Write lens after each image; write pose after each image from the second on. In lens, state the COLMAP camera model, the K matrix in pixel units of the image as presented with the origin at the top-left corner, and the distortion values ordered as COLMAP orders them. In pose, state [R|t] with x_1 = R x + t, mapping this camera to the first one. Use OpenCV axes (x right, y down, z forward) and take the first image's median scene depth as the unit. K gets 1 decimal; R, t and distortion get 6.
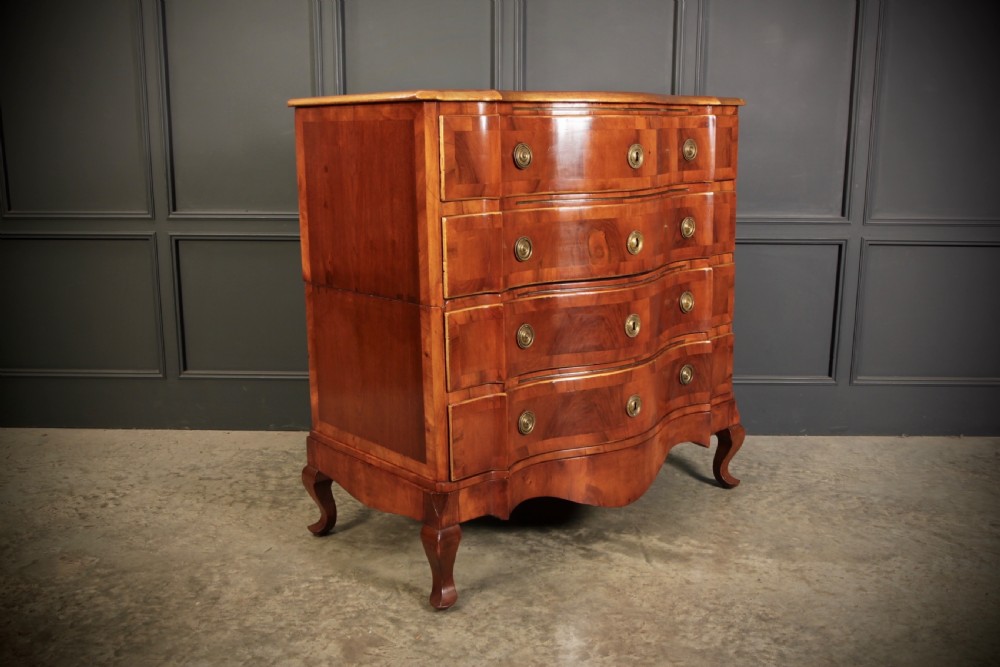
lens RADIAL K [[1002.5, 0, 500.0], [0, 1002.5, 333.5], [0, 0, 1]] dist [-0.045493, 0.020605]
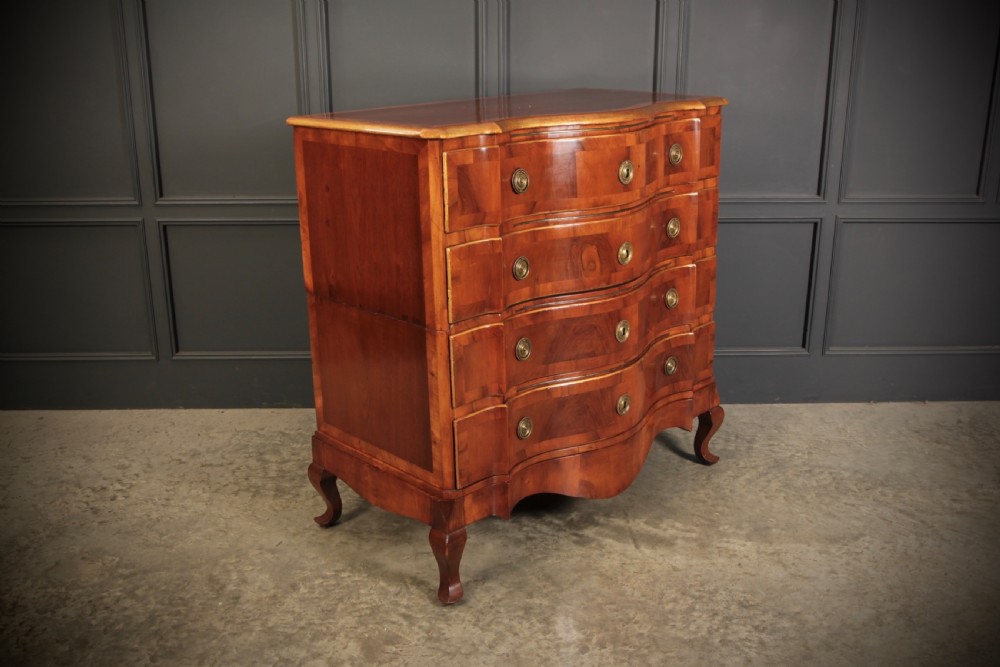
lens RADIAL K [[1028.4, 0, 500.0], [0, 1028.4, 333.5], [0, 0, 1]] dist [-0.044617, 0.008780]
pose [[0.999085, -0.017136, 0.039181, -0.038086], [0.013237, 0.995128, 0.097698, -0.110429], [-0.040665, -0.097090, 0.994445, -0.068460]]
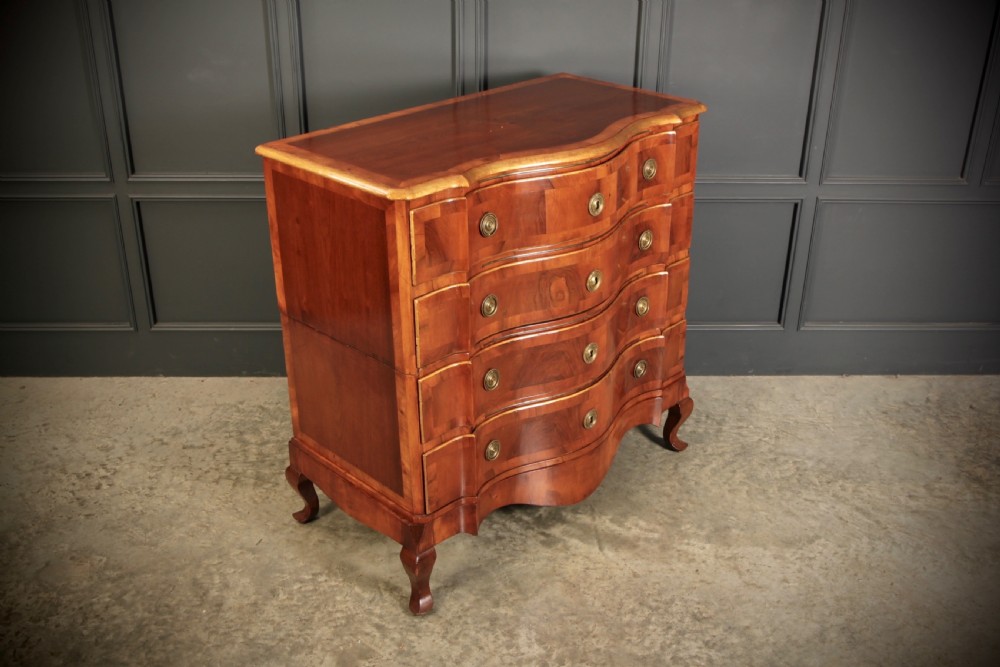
lens RADIAL K [[1063.3, 0, 500.0], [0, 1063.3, 333.5], [0, 0, 1]] dist [-0.038170, 0.007798]
pose [[0.999044, -0.013498, 0.041579, -0.011684], [0.002915, 0.969590, 0.244717, -0.301453], [-0.043618, -0.244362, 0.968703, -0.094685]]
